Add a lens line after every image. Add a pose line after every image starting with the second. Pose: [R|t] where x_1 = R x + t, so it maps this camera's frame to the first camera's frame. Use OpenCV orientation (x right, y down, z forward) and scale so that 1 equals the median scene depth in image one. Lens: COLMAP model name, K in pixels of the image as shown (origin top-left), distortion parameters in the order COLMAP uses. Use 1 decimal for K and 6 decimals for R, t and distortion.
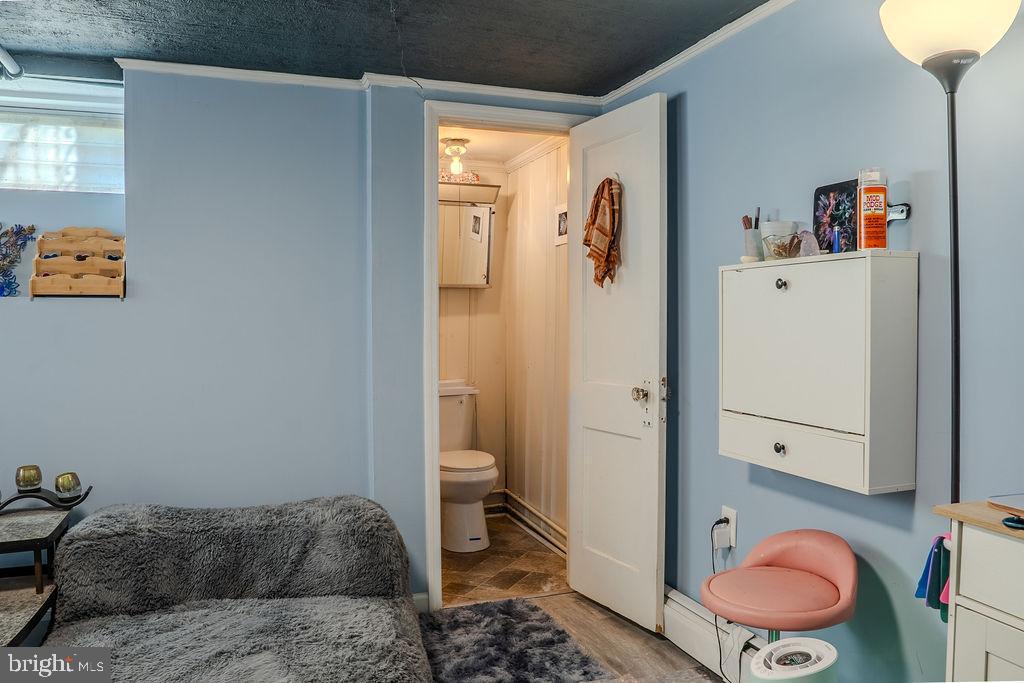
lens RADIAL K [[762.8, 0, 508.8], [0, 762.8, 339.6], [0, 0, 1]] dist [-0.066306, 0.004168]
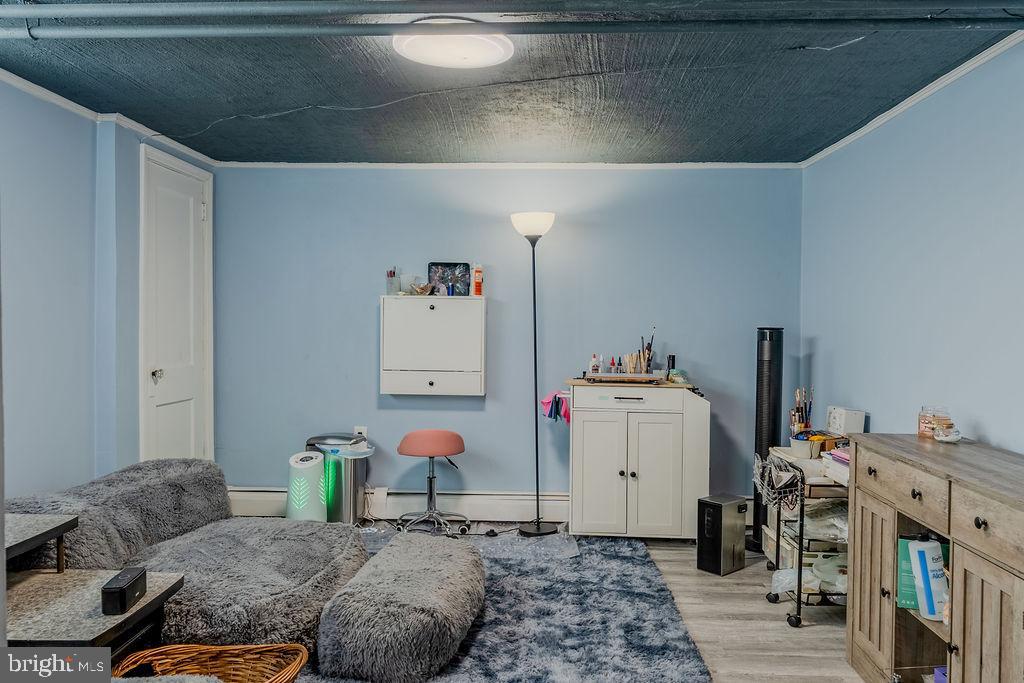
lens RADIAL K [[721.3, 0, 514.5], [0, 721.3, 340.1], [0, 0, 1]] dist [-0.018402, 0.001394]
pose [[0.391016, -0.016200, 0.920241, -1.104911], [0.011019, 0.999856, 0.012920, -0.003203], [-0.920318, 0.005089, 0.391138, -0.018803]]
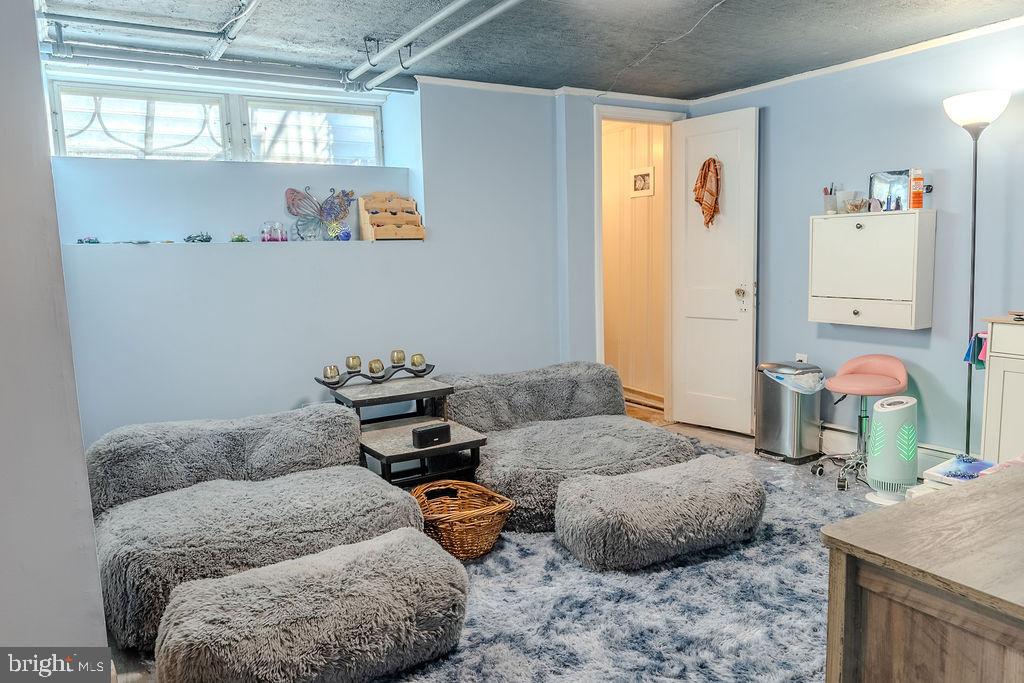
lens RADIAL K [[721.3, 0, 514.4], [0, 721.3, 342.3], [0, 0, 1]] dist [-0.018402, 0.001394]
pose [[0.981938, -0.046171, 0.183481, -0.639103], [0.028092, 0.994597, 0.099938, 0.008988], [-0.187104, -0.092978, 0.977930, -0.483687]]
